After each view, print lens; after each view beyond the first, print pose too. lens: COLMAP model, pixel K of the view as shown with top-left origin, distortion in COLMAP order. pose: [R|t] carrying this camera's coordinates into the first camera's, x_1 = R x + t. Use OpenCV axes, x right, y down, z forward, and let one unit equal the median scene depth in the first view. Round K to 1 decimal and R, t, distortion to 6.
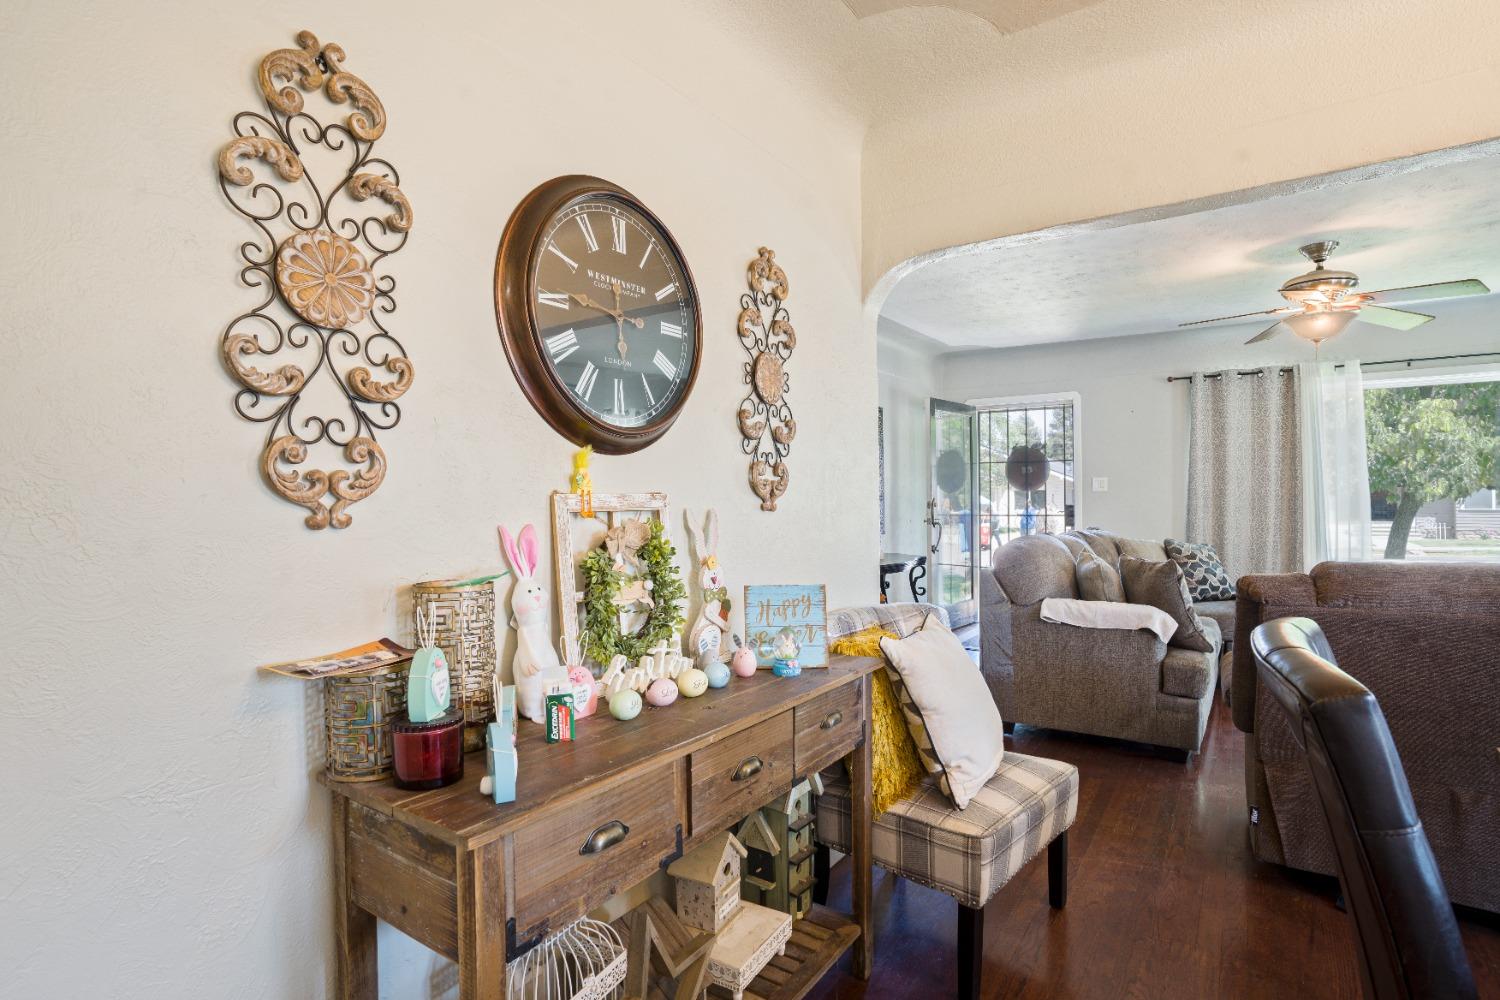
lens RADIAL K [[741.4, 0, 750.0], [0, 741.4, 500.0], [0, 0, 1]] dist [-0.111603, 0.066616]
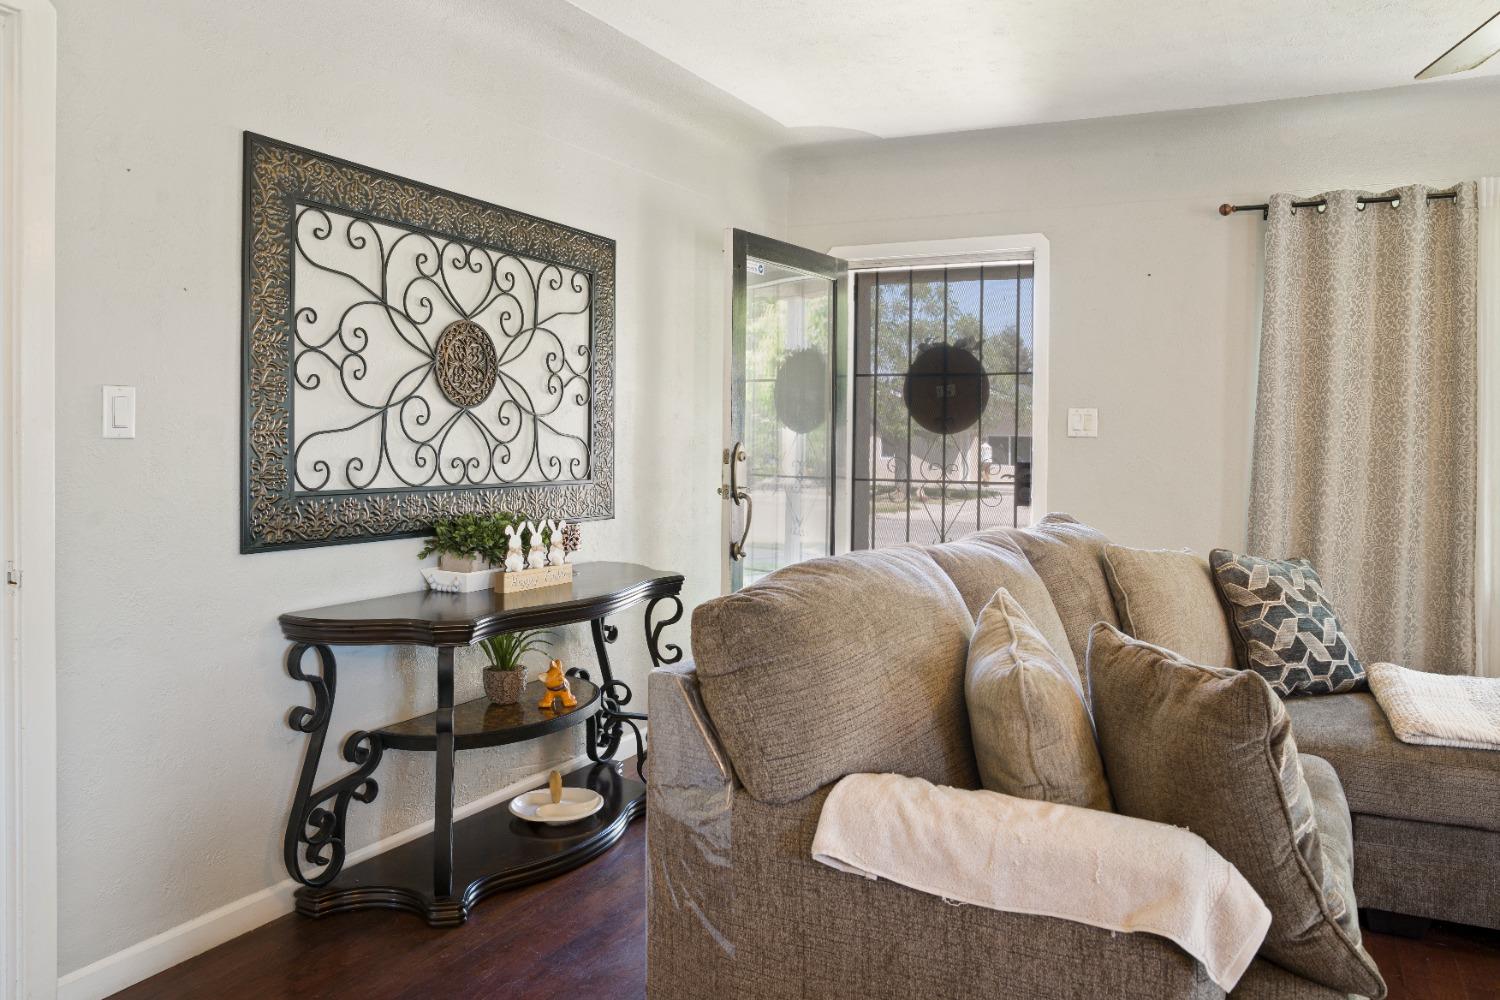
lens RADIAL K [[1045.9, 0, 785.5], [0, 1045.9, 453.1], [0, 0, 1]] dist [-0.122593, 0.102917]
pose [[0.989413, 0.021531, 0.143520, 0.324375], [-0.022756, 0.999717, 0.006900, -0.002194], [-0.143331, -0.010093, 0.989623, 0.591944]]
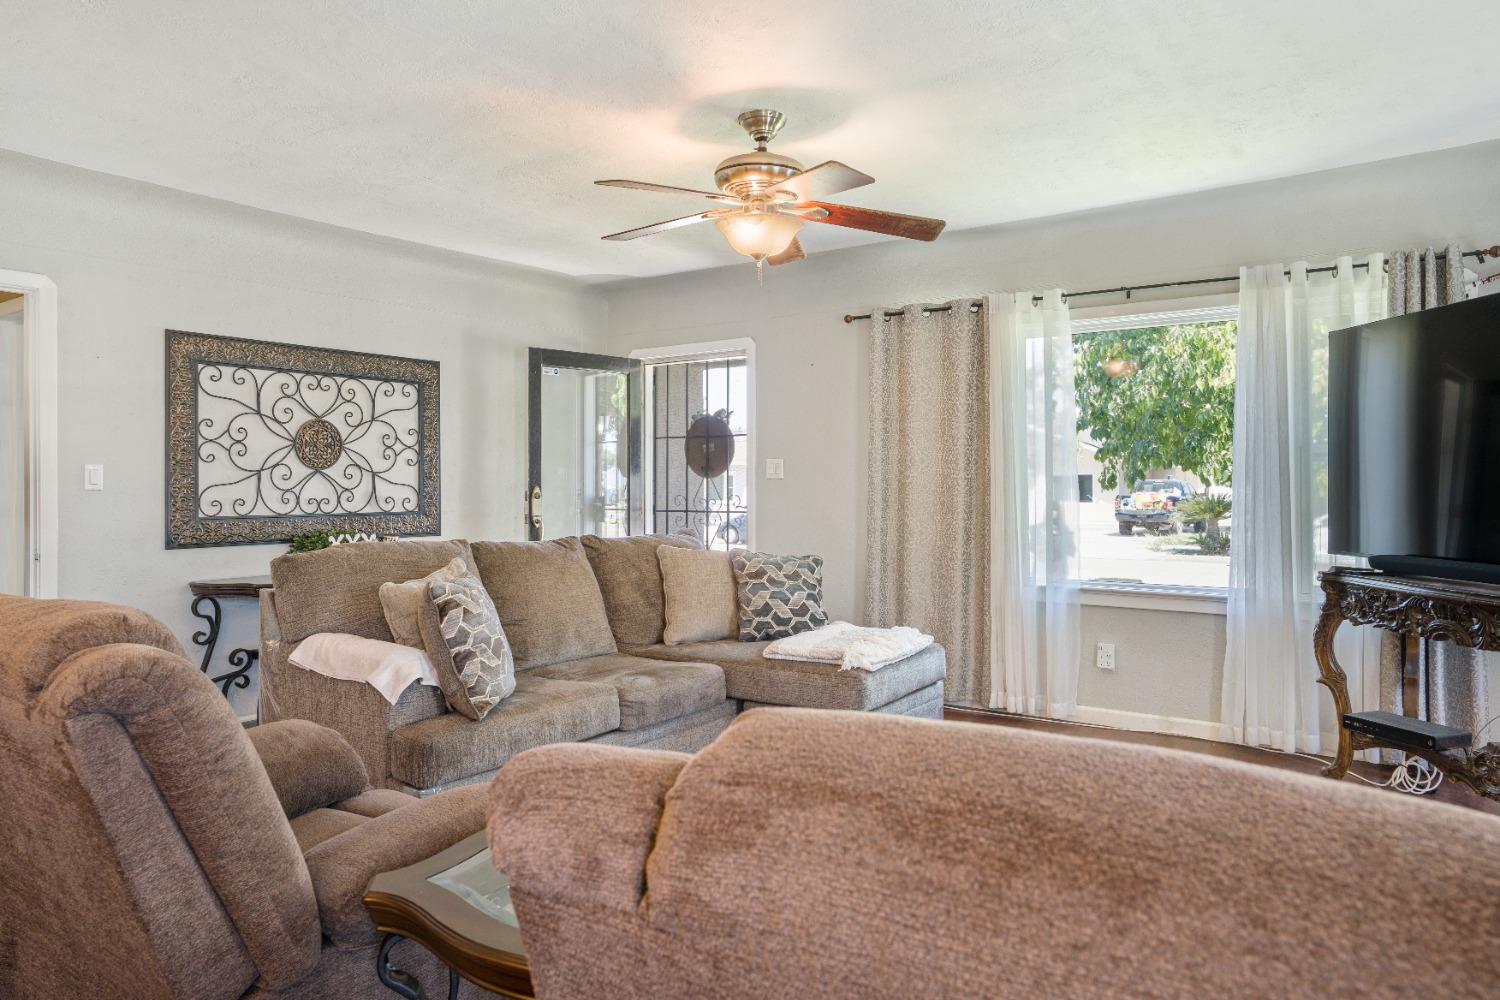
lens RADIAL K [[973.3, 0, 761.0], [0, 973.3, 482.5], [0, 0, 1]] dist [-0.038874, 0.003233]
pose [[0.999885, 0.006354, -0.013780, 0.853983], [-0.006394, 0.999975, -0.002904, -0.009402], [0.013761, 0.002991, 0.999901, 0.085130]]
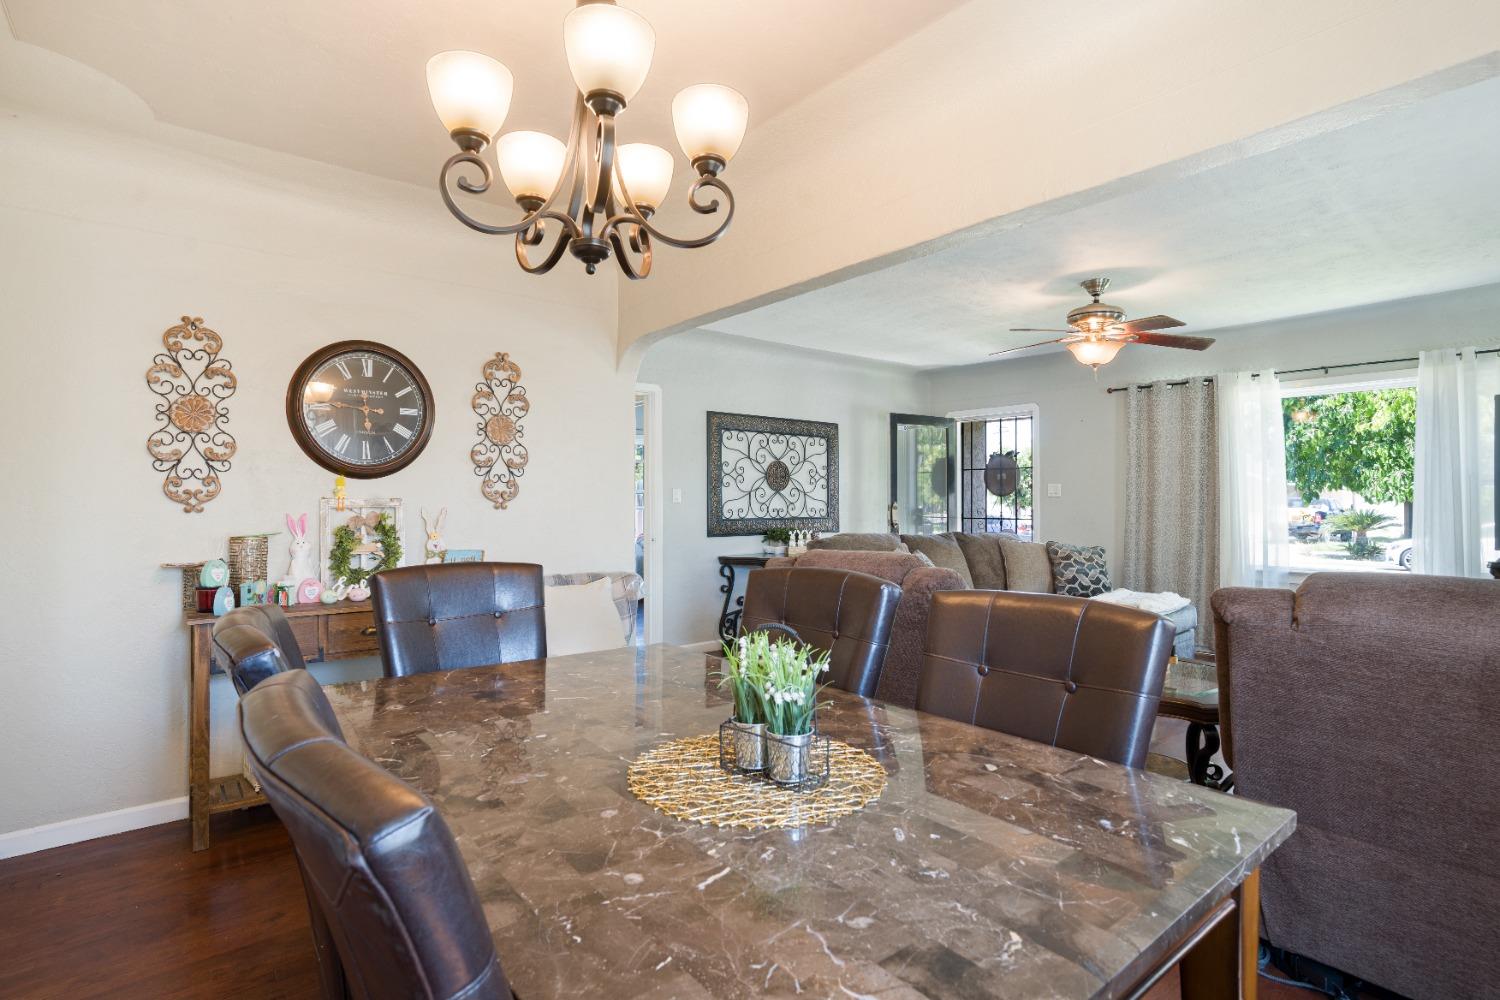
lens RADIAL K [[741.4, 0, 750.0], [0, 741.4, 500.0], [0, 0, 1]] dist [-0.111603, 0.066616]
pose [[0.961264, 0.009181, -0.275475, 0.616726], [-0.009316, 0.999956, 0.000818, -0.007331], [0.275471, 0.001780, 0.961308, -0.268494]]
